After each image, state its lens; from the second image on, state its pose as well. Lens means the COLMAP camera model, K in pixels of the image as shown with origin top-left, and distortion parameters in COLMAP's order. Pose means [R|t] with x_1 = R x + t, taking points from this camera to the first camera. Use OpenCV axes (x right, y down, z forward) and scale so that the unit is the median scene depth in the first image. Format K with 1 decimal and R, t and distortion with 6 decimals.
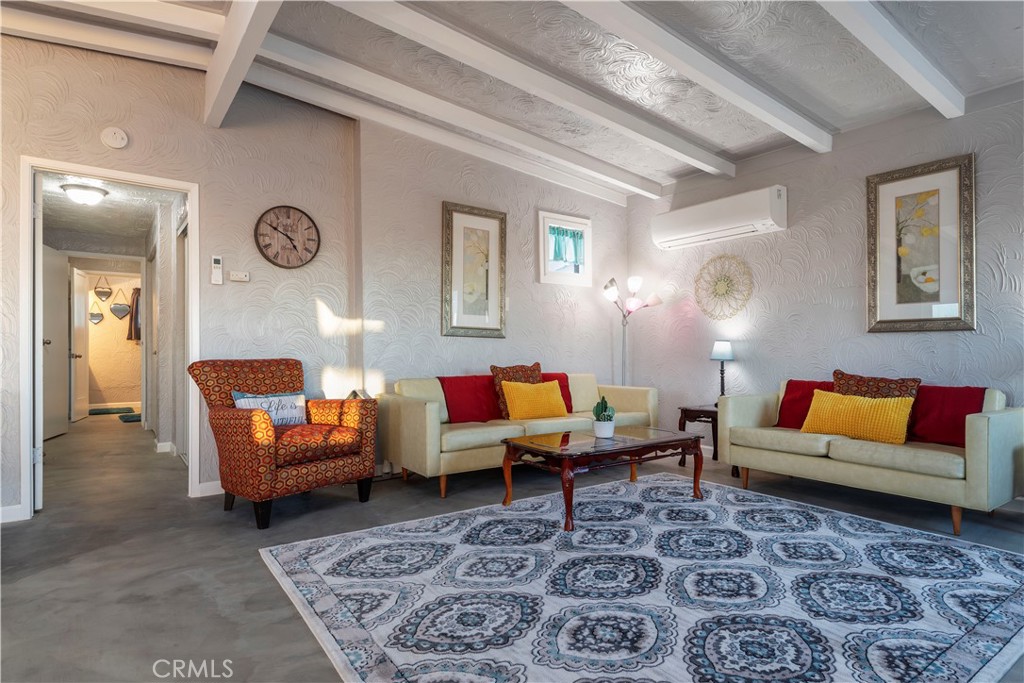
lens RADIAL K [[555.4, 0, 512.0], [0, 555.4, 341.5], [0, 0, 1]] dist [0.002284, -0.000045]
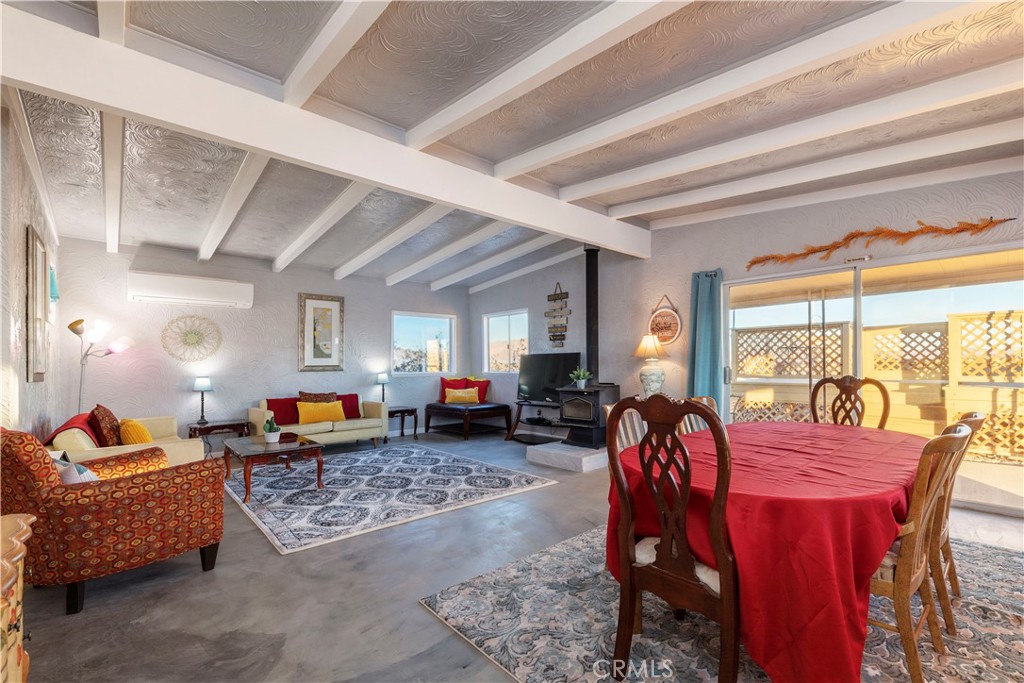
lens RADIAL K [[440.1, 0, 515.0], [0, 440.1, 363.1], [0, 0, 1]] dist [0.000287, 0.000059]
pose [[-0.072726, 0.002654, 0.997348, -1.071724], [-0.001197, 0.999996, -0.002749, -0.046677], [-0.997351, -0.001394, -0.072722, 0.378648]]
